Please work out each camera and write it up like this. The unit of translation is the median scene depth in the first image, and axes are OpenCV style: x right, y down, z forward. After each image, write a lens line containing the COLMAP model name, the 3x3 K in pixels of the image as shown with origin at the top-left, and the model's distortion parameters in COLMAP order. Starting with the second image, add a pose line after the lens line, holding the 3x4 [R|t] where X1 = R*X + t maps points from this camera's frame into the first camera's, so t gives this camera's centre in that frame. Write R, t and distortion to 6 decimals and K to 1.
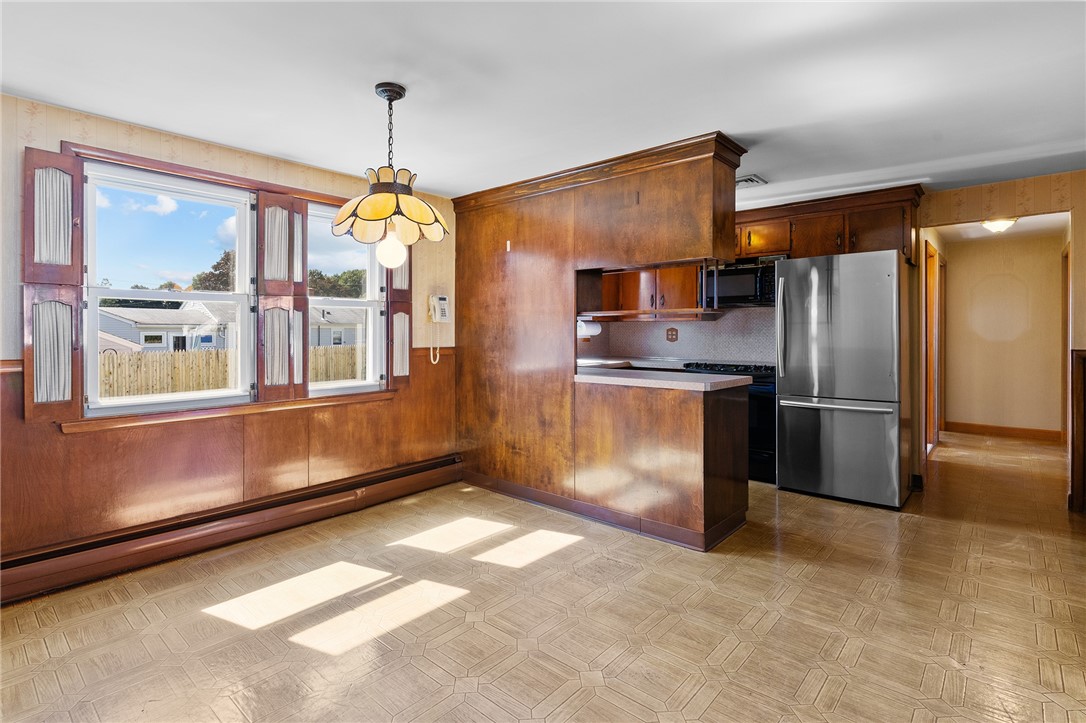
lens RADIAL K [[526.4, 0, 550.0], [0, 526.4, 332.7], [0, 0, 1]] dist [0.002577, 0.001824]
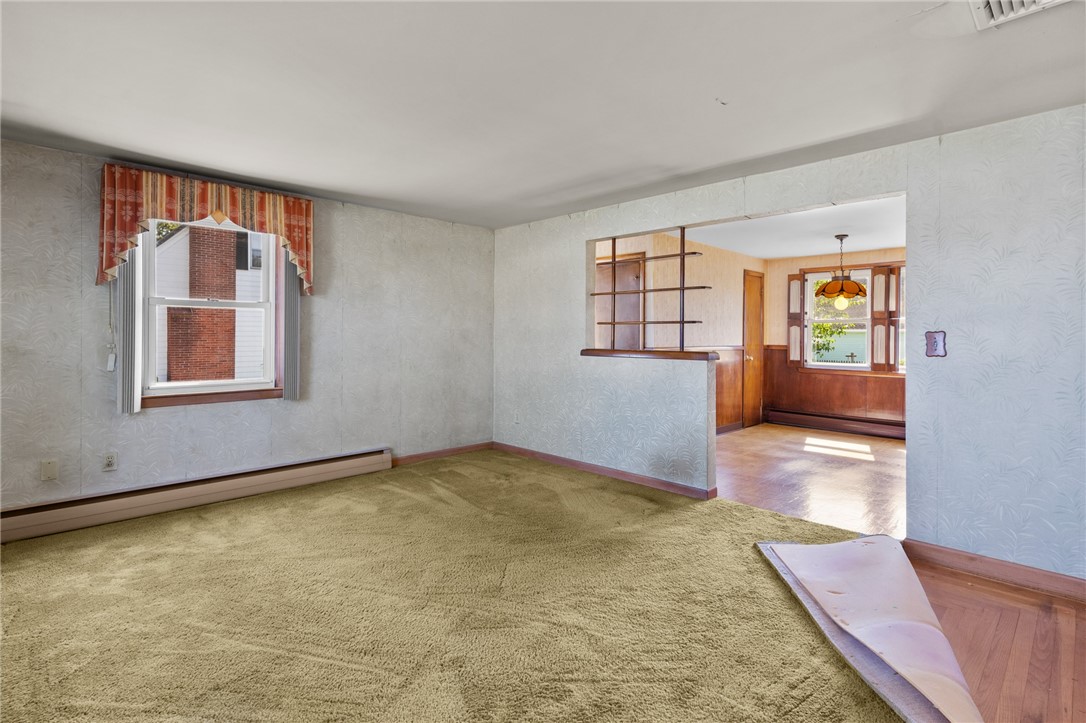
lens RADIAL K [[526.4, 0, 544.6], [0, 526.4, 334.6], [0, 0, 1]] dist [0.002577, 0.001824]
pose [[-0.079057, 0.003316, -0.996865, 1.615816], [-0.007002, 0.999968, 0.003881, -0.009574], [0.996846, 0.007287, -0.079031, -0.112010]]
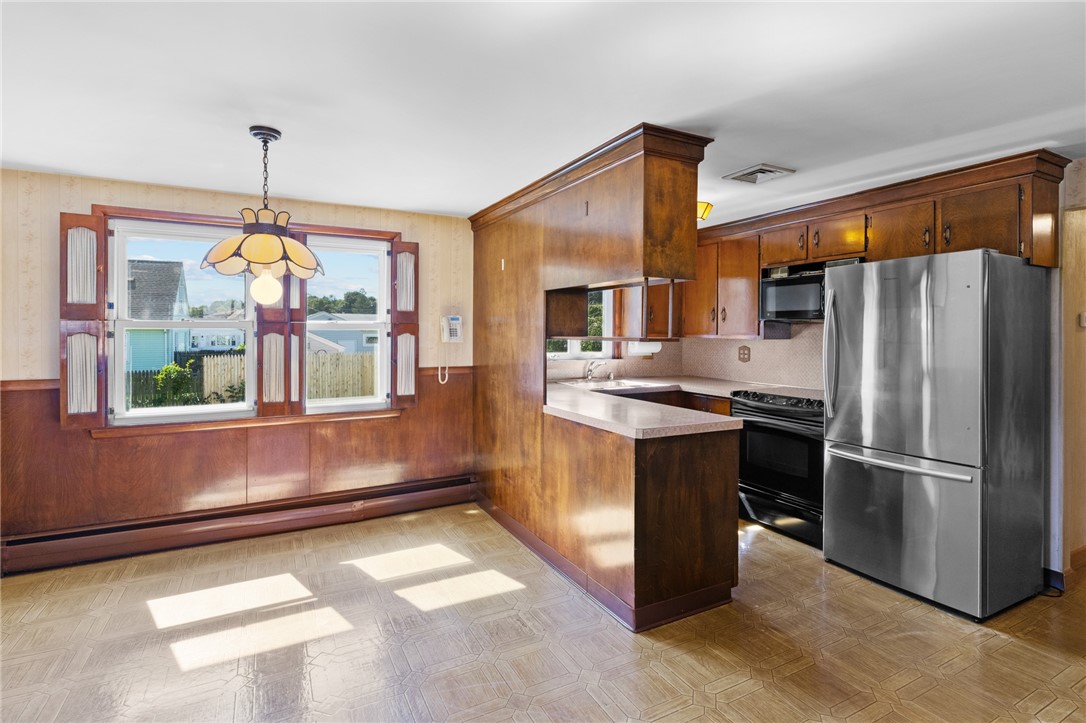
lens RADIAL K [[526.4, 0, 552.8], [0, 526.4, 335.5], [0, 0, 1]] dist [0.002577, 0.001824]
pose [[0.936453, 0.006397, -0.350736, 0.433674], [-0.004829, 0.999974, 0.005345, -0.051872], [0.350761, -0.003312, 0.936459, 0.169015]]
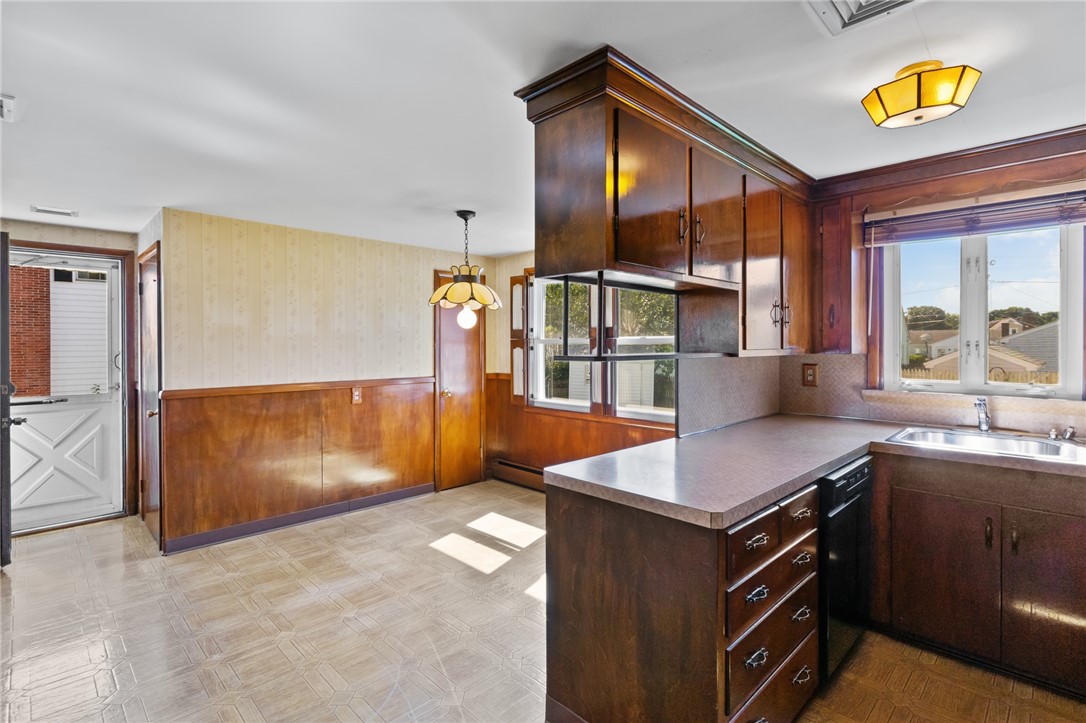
lens RADIAL K [[526.4, 0, 539.9], [0, 526.4, 348.3], [0, 0, 1]] dist [0.002577, 0.001824]
pose [[-0.079689, 0.009301, -0.996776, 0.896872], [0.002438, 0.999955, 0.009136, -0.058686], [0.996817, -0.001702, -0.079708, 0.985710]]
